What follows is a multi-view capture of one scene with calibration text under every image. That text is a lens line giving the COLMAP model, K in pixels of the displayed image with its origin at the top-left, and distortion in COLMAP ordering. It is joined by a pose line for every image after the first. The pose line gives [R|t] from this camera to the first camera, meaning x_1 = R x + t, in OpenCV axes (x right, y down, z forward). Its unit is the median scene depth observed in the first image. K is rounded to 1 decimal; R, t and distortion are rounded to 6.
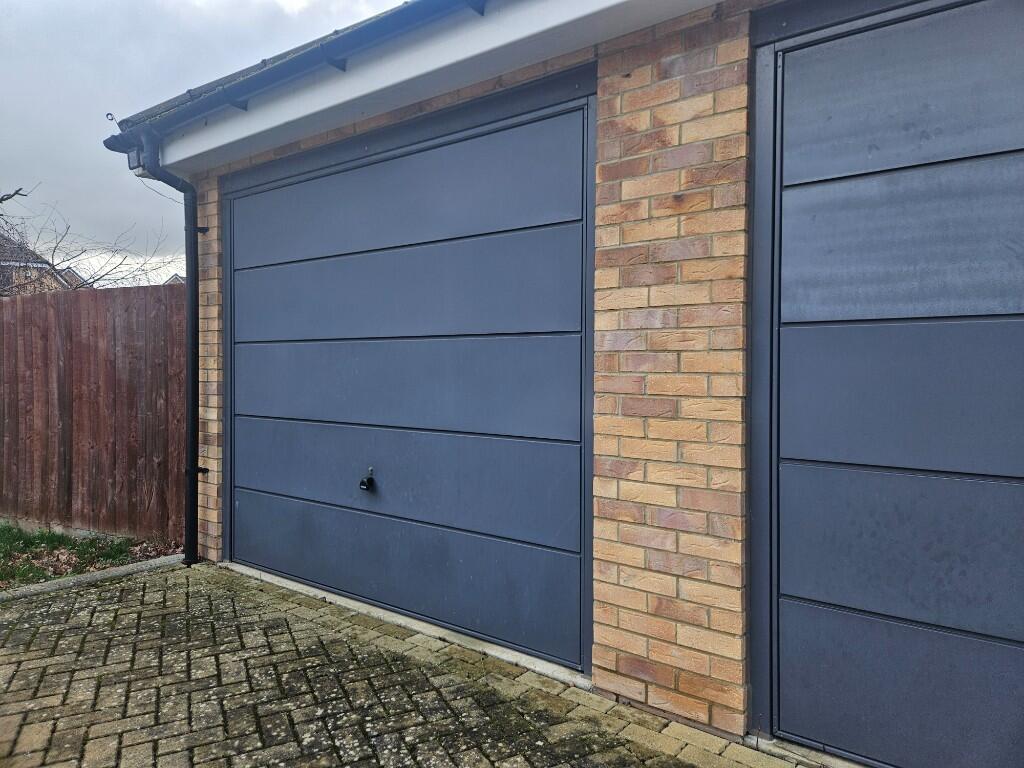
lens RADIAL K [[696.7, 0, 515.9], [0, 696.7, 378.2], [0, 0, 1]] dist [0.056054, -0.031222]
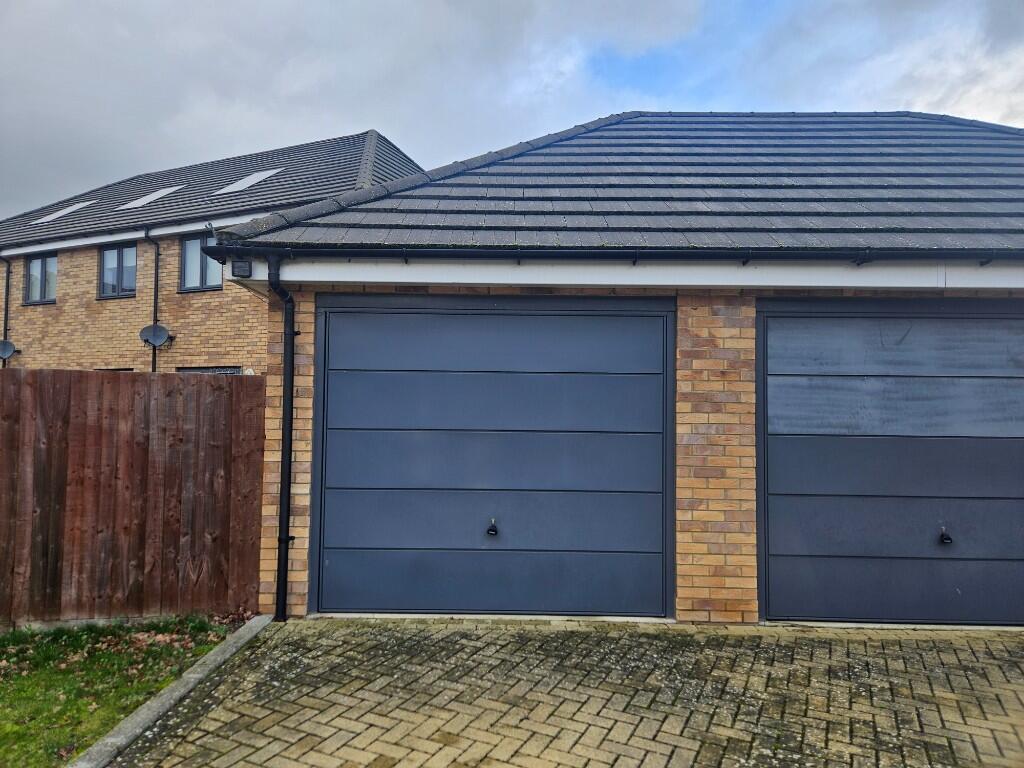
lens RADIAL K [[696.7, 0, 511.4], [0, 696.7, 380.4], [0, 0, 1]] dist [0.056054, -0.031222]
pose [[0.793157, 0.027718, 0.608386, -1.484069], [0.000969, 0.998905, -0.046774, -0.130024], [-0.609016, 0.037689, 0.792262, -0.268224]]
